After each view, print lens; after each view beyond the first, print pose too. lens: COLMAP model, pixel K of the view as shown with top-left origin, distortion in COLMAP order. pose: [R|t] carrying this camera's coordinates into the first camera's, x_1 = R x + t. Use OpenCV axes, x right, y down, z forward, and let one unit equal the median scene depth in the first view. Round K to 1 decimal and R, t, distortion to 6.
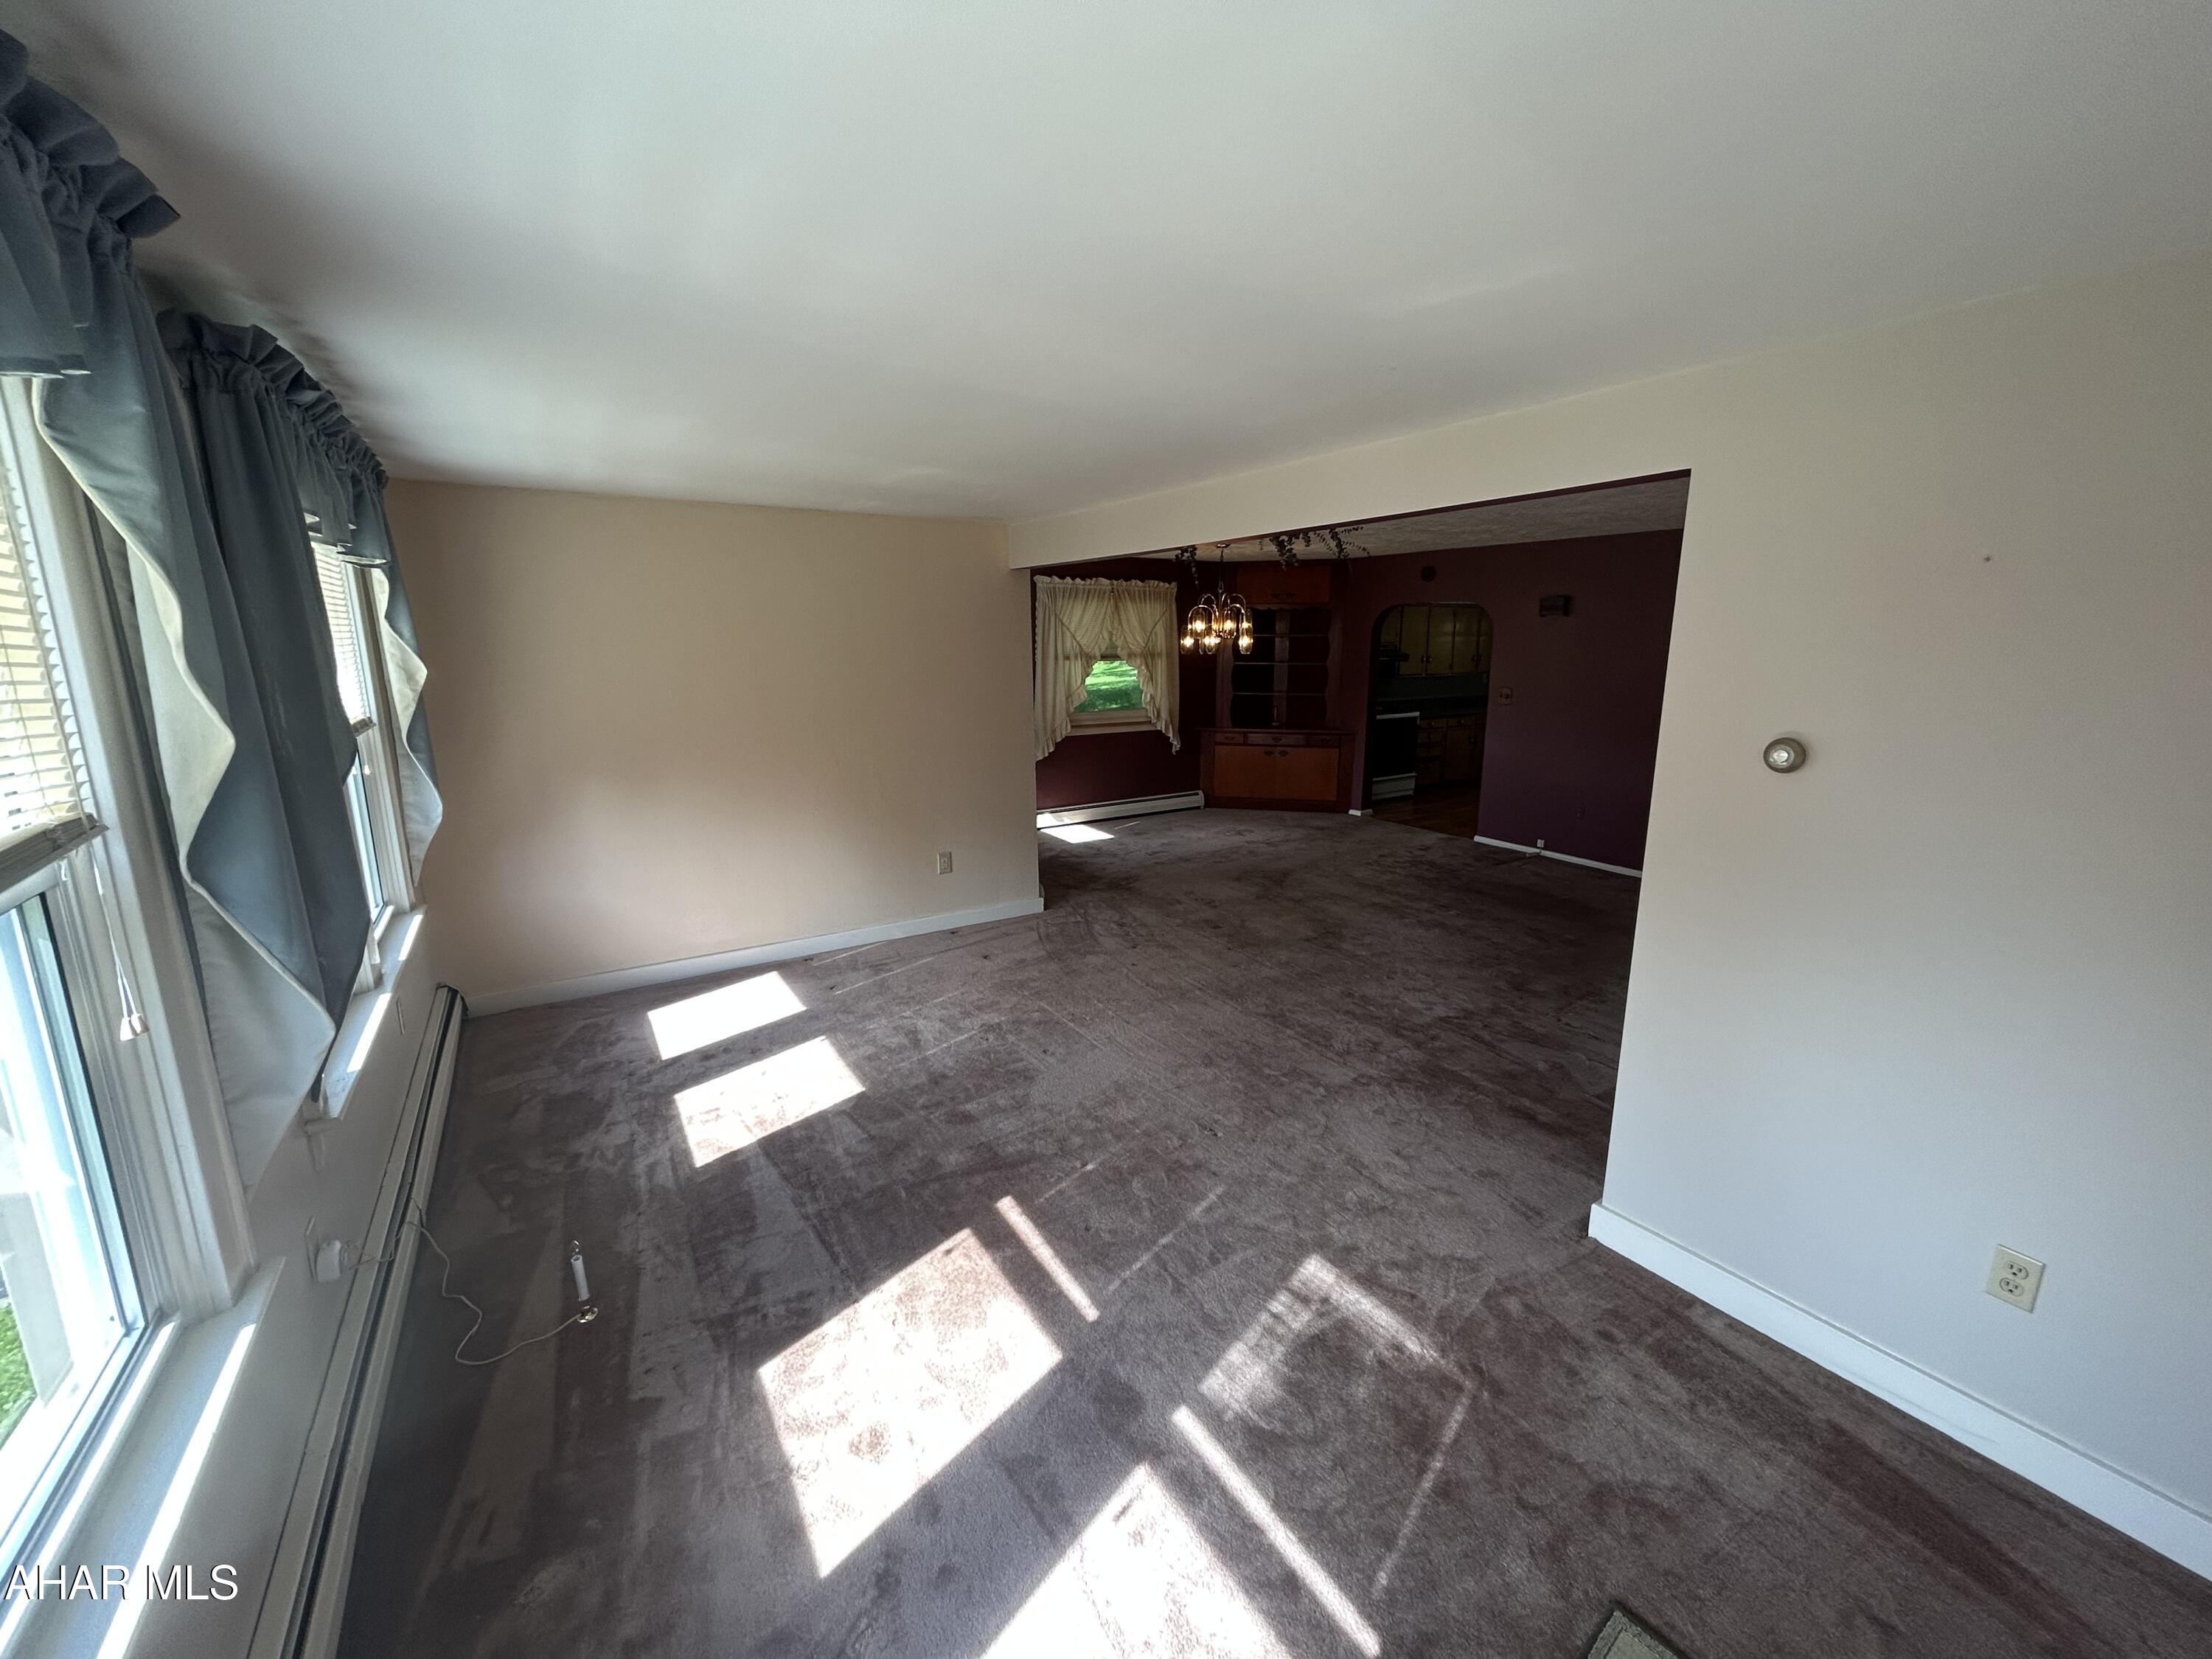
lens RADIAL K [[887.1, 0, 1102.0], [0, 887.1, 827.0], [0, 0, 1]] dist [-0.000946, -0.000316]
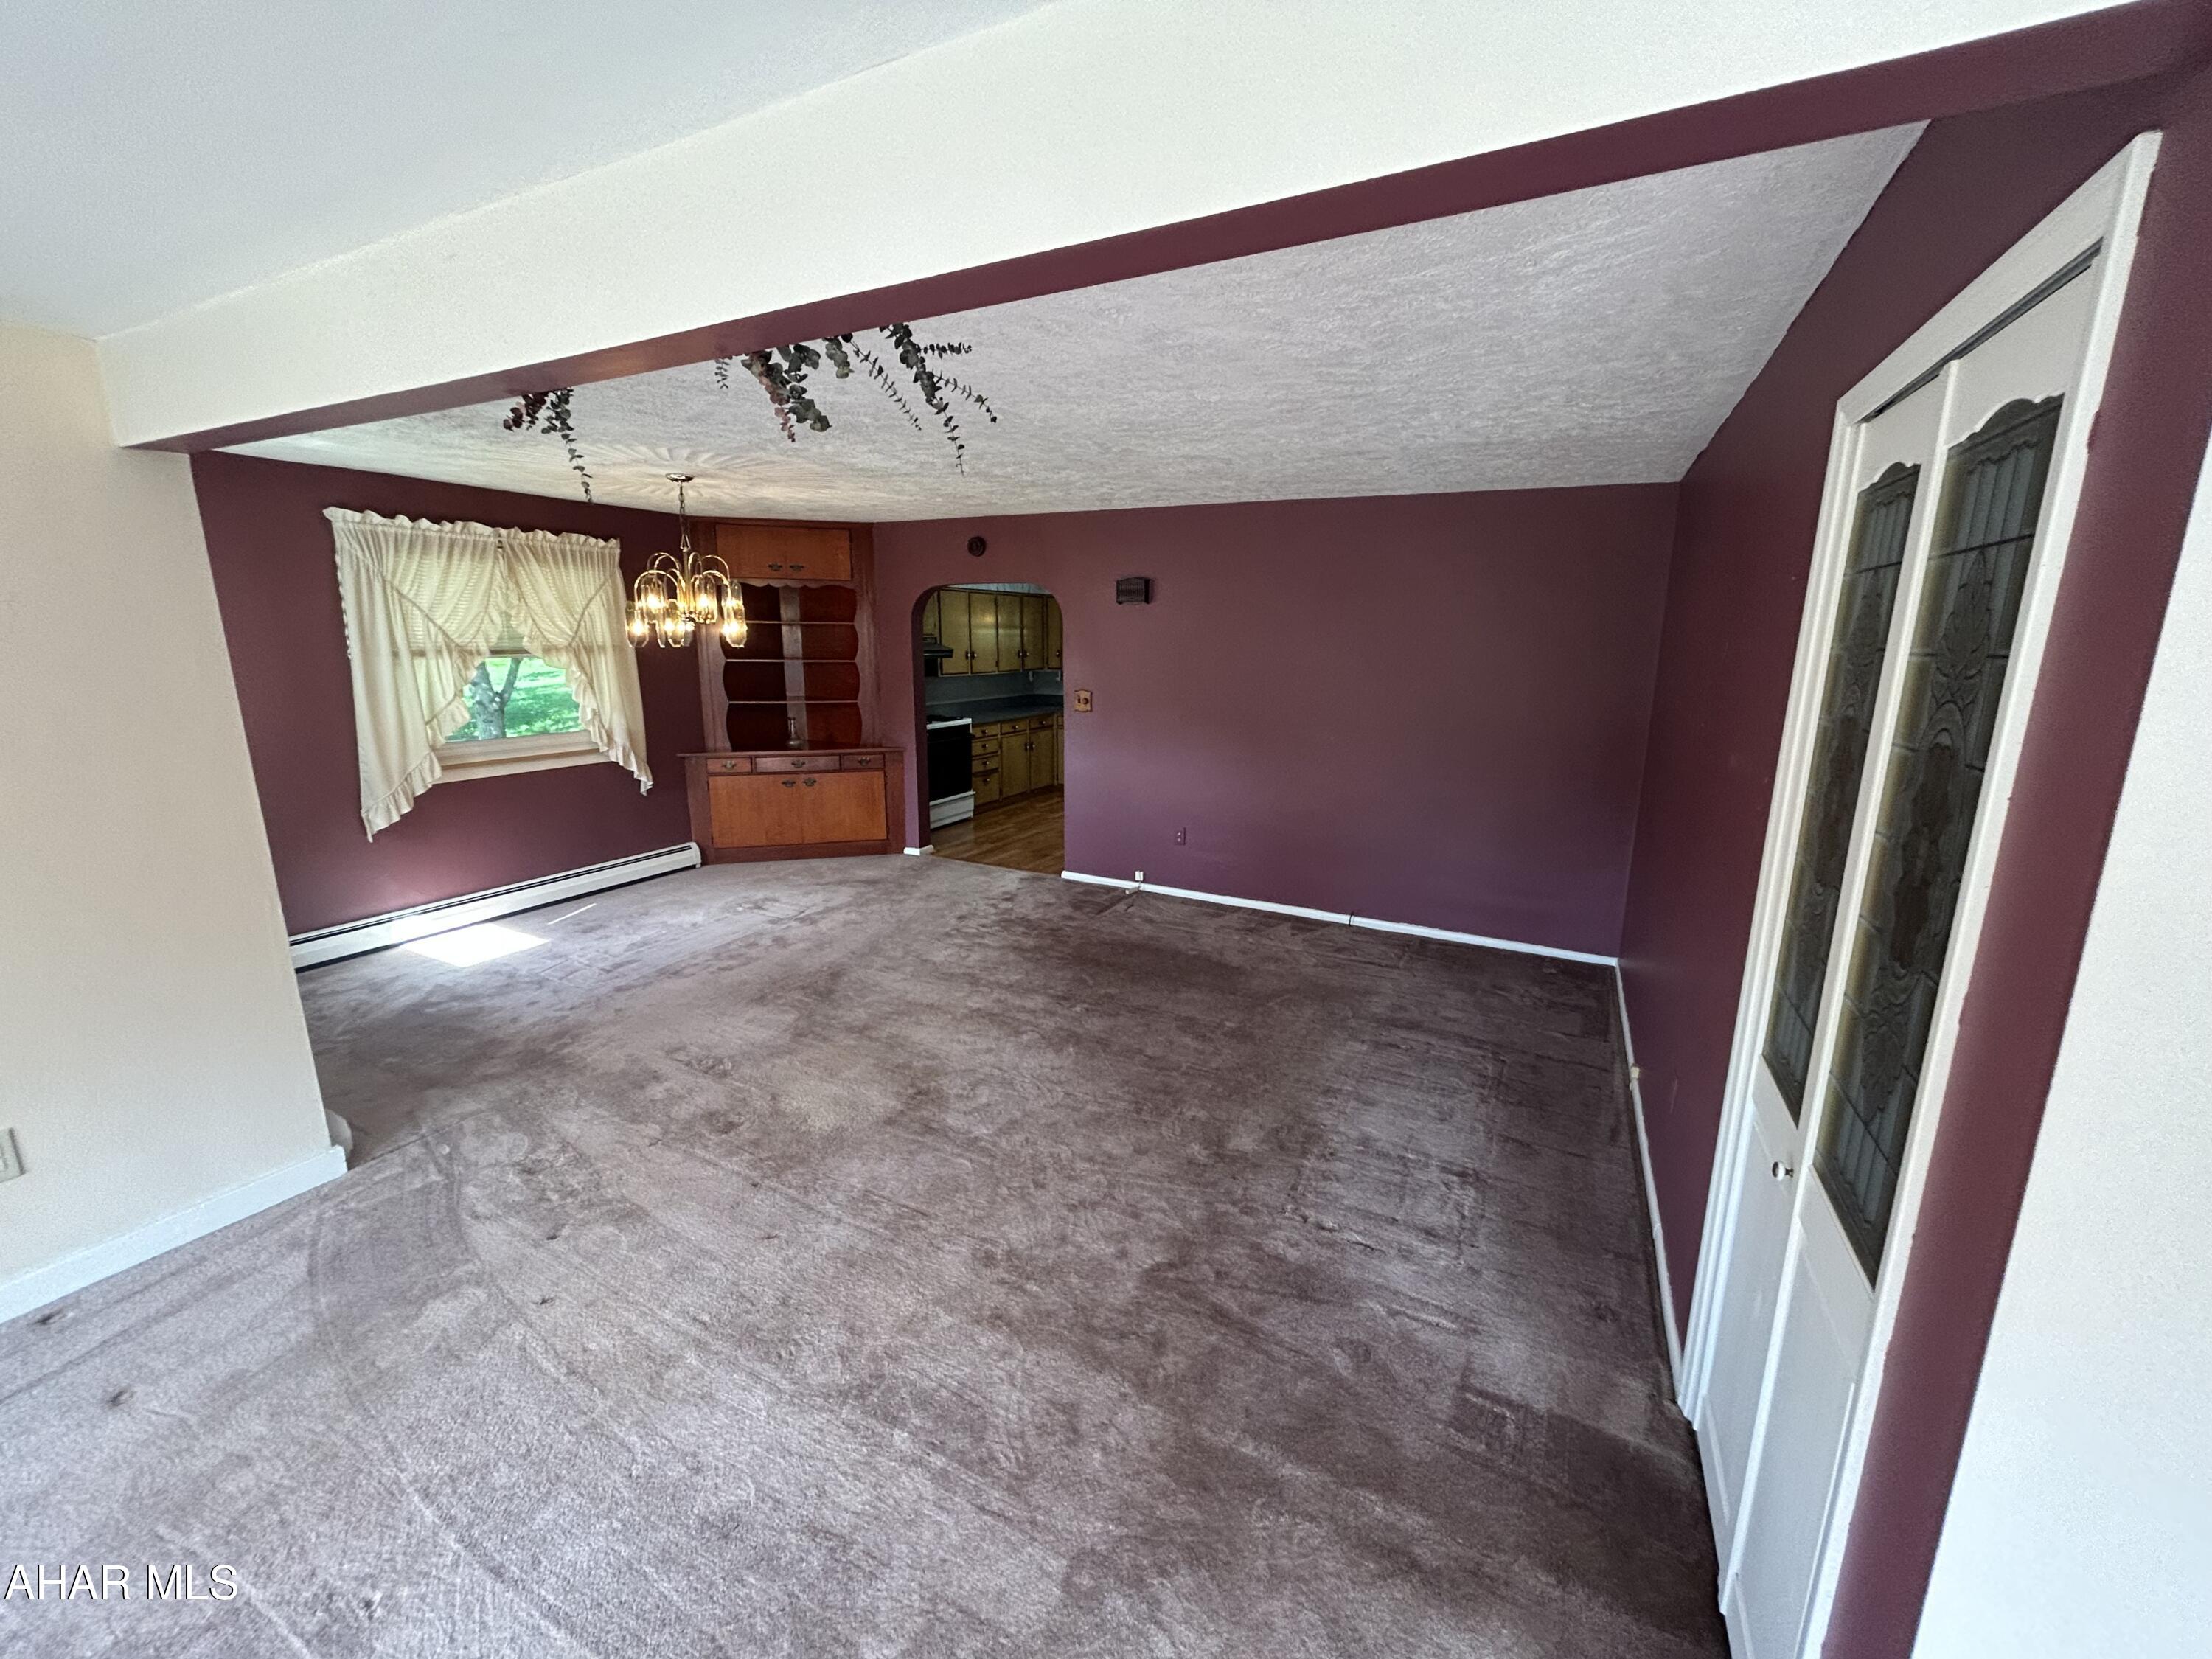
lens RADIAL K [[887.1, 0, 1107.6], [0, 887.1, 827.4], [0, 0, 1]] dist [-0.000946, -0.000316]
pose [[0.861279, -0.097391, 0.498713, 0.056988], [0.094104, 0.995054, 0.031801, -0.057349], [-0.499343, 0.019541, 0.866184, 0.293695]]
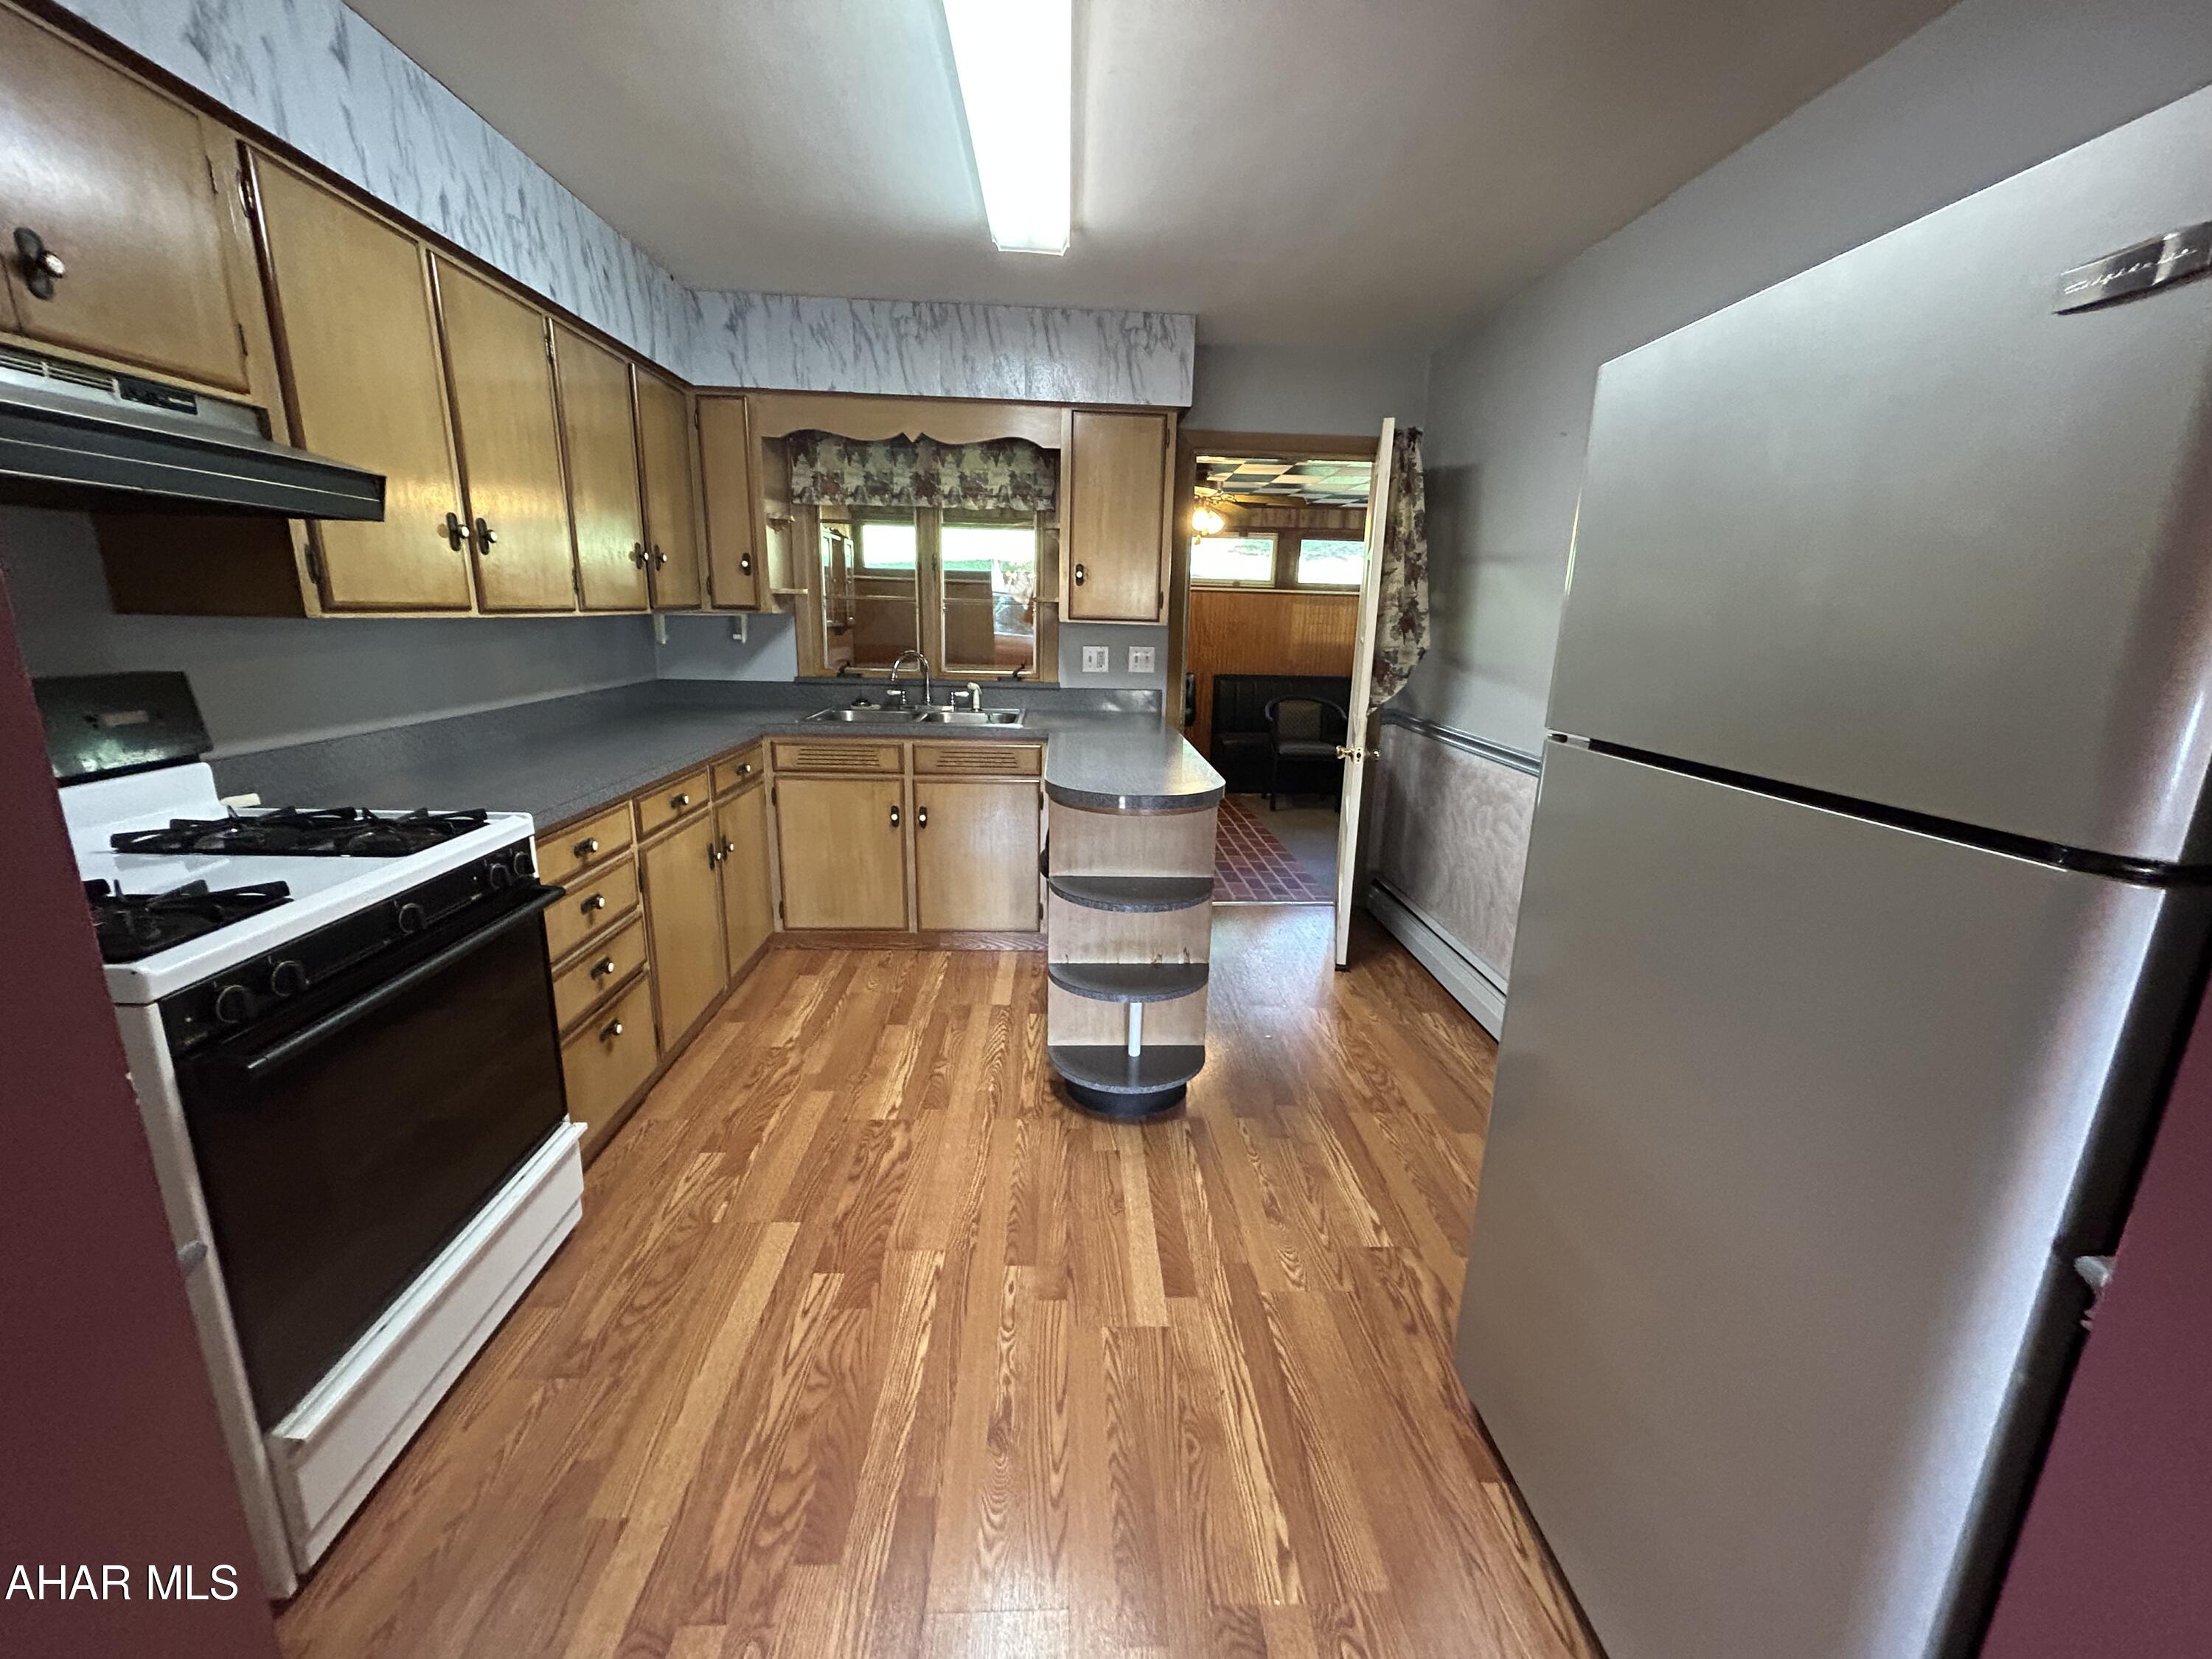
lens RADIAL K [[887.1, 0, 1114.5], [0, 887.1, 840.6], [0, 0, 1]] dist [-0.000946, -0.000316]
pose [[0.481890, -0.196867, 0.853830, 0.356536], [0.150717, 0.978534, 0.140557, -0.180327], [-0.863172, 0.060954, 0.501217, 1.110672]]
